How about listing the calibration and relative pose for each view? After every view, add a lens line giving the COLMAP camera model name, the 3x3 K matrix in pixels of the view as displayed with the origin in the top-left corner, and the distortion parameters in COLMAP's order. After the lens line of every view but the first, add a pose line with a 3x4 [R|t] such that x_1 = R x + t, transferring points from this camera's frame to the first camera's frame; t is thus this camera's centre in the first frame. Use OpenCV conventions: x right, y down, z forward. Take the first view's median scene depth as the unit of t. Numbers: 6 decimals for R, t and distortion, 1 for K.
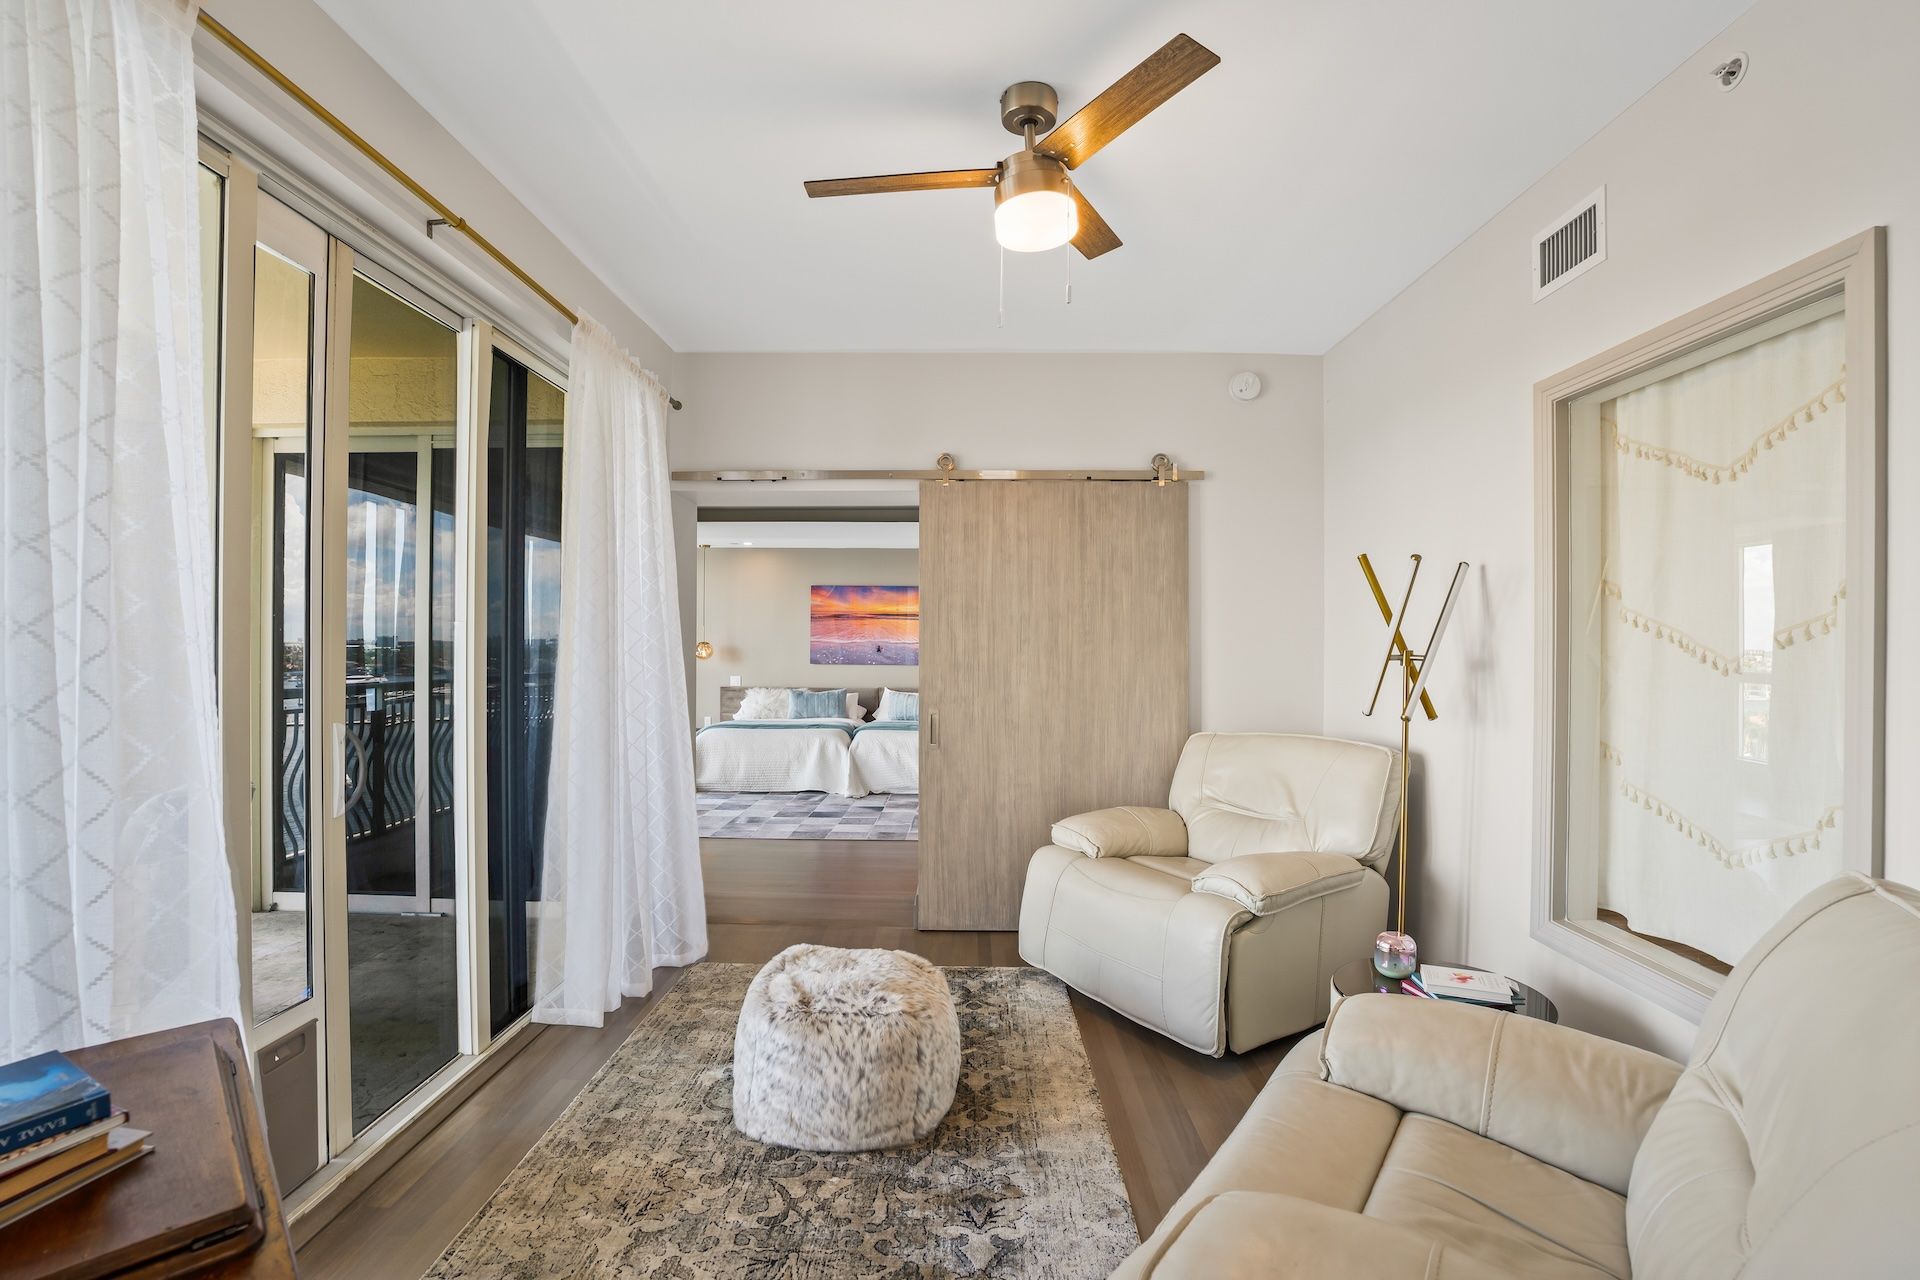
lens RADIAL K [[900.5, 0, 960.0], [0, 900.5, 640.0], [0, 0, 1]] dist [-0.072402, 0.029060]
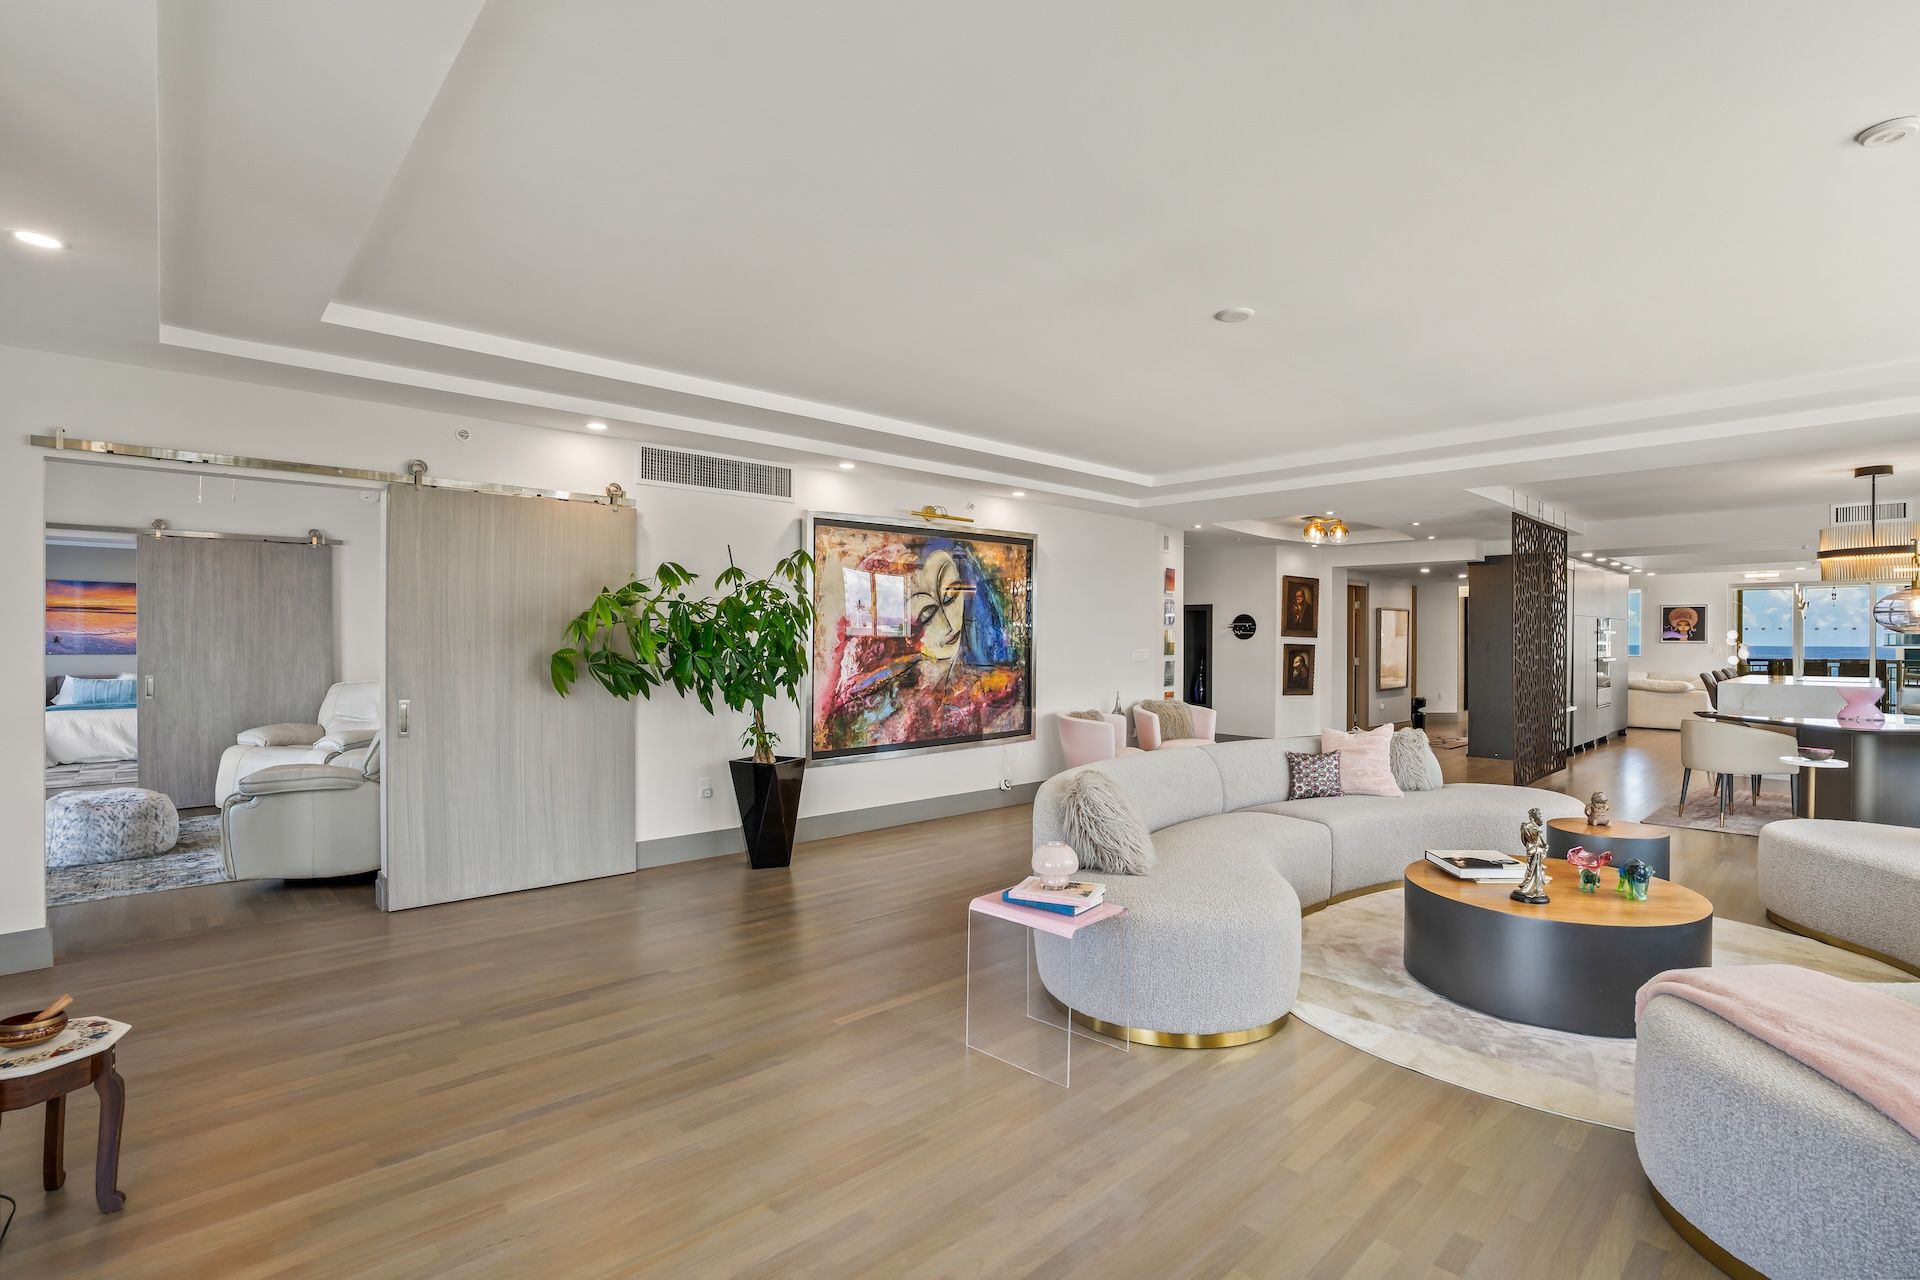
lens RADIAL K [[900.5, 0, 960.0], [0, 900.5, 640.0], [0, 0, 1]] dist [-0.072402, 0.029060]
pose [[0.724033, -0.004758, 0.689749, -0.044674], [-0.003001, 0.999945, 0.010049, -0.007651], [-0.689759, -0.009345, 0.723979, -1.159446]]
